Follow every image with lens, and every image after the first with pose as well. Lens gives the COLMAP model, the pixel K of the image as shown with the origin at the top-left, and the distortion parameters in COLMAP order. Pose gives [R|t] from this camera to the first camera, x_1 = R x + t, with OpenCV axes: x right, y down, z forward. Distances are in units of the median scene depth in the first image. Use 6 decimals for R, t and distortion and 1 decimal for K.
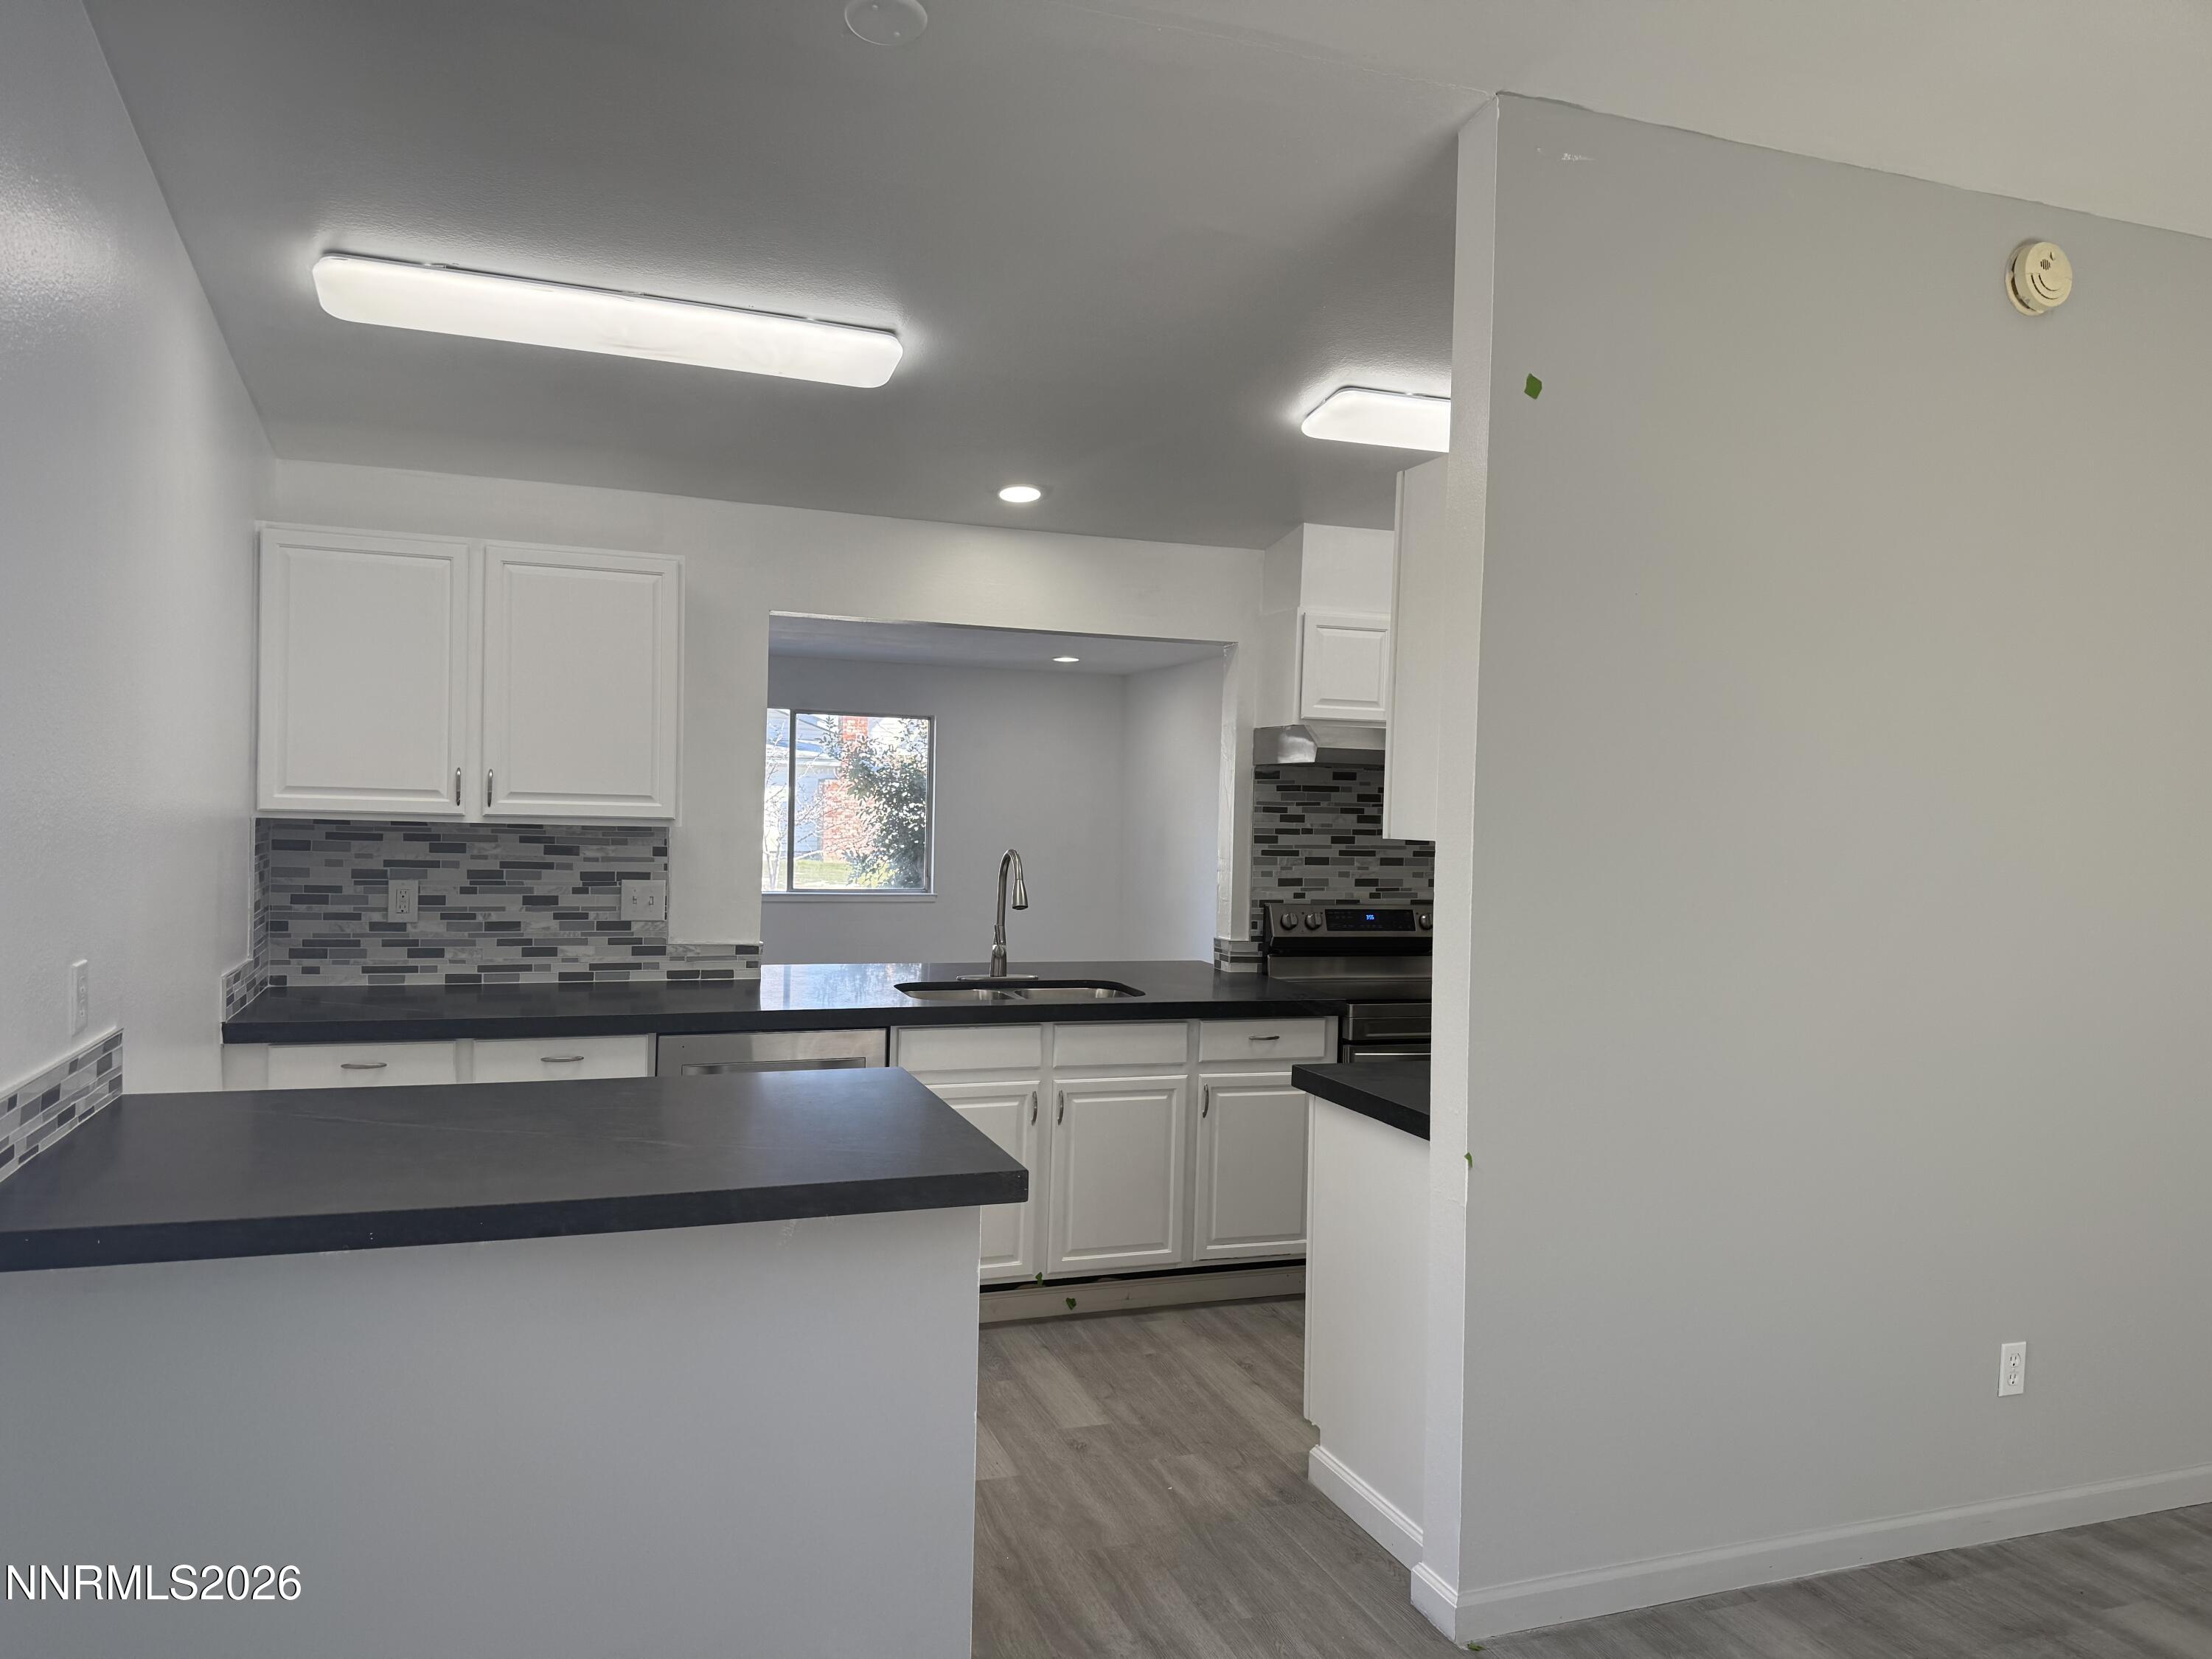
lens RADIAL K [[1540.2, 0, 1098.5], [0, 1540.2, 827.3], [0, 0, 1]] dist [0.002483, -0.002968]
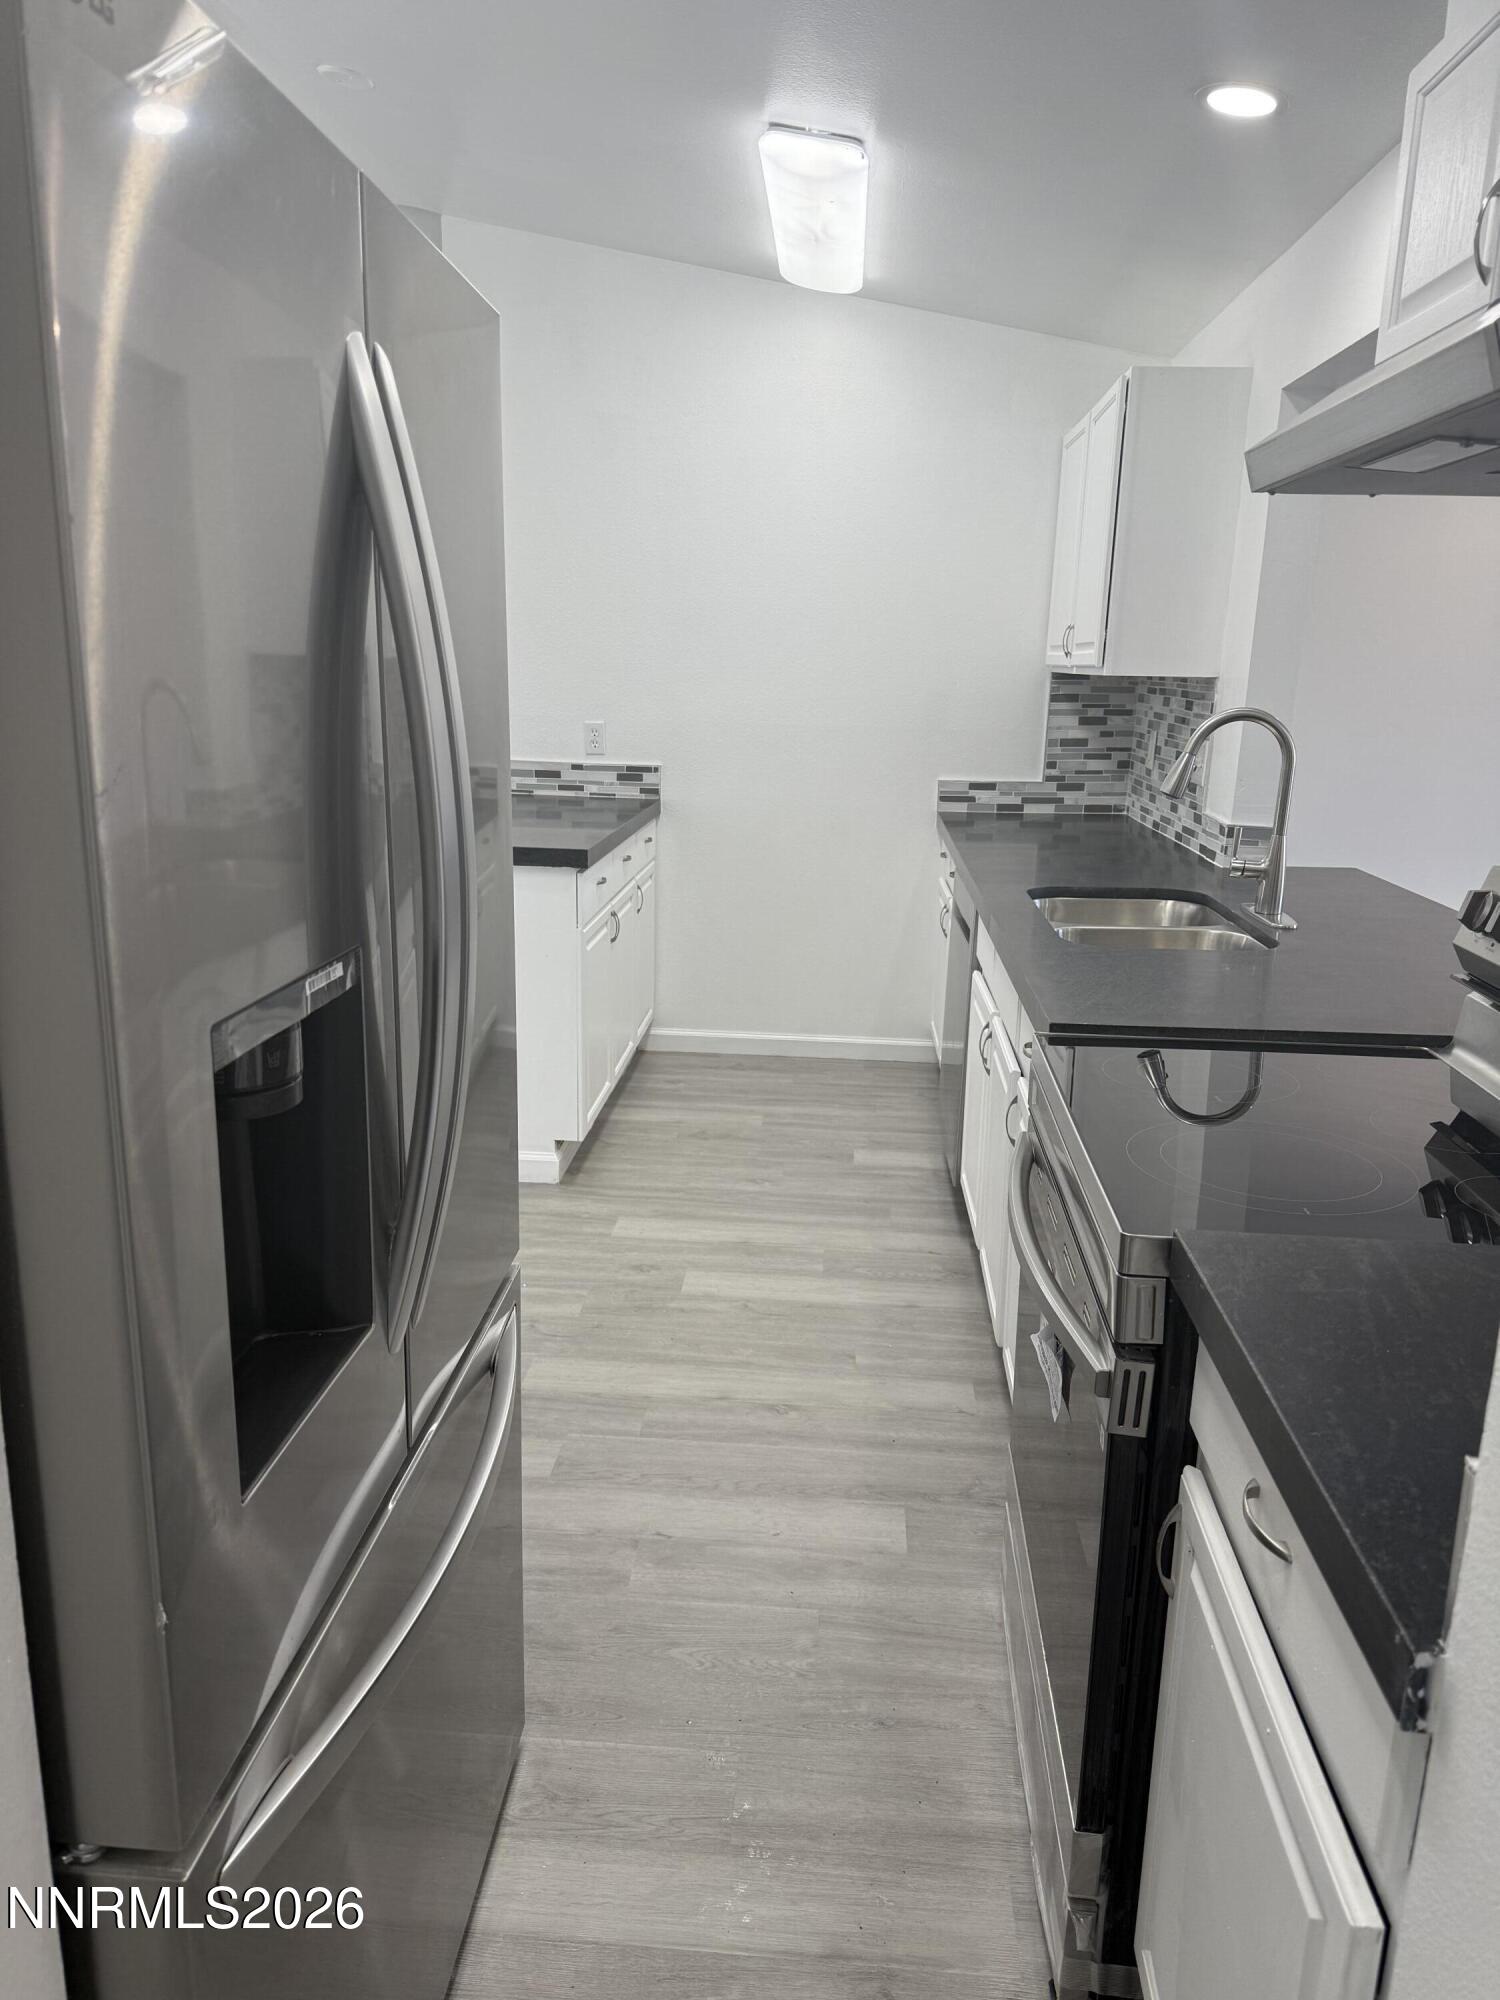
lens RADIAL K [[1392.6, 0, 743.6], [0, 1392.6, 1003.8], [0, 0, 1]] dist [0.002483, -0.002968]
pose [[-0.414134, 0.184115, -0.891400, 0.682373], [-0.051467, 0.973025, 0.224885, 0.015148], [0.908760, 0.139010, -0.393487, 1.263329]]
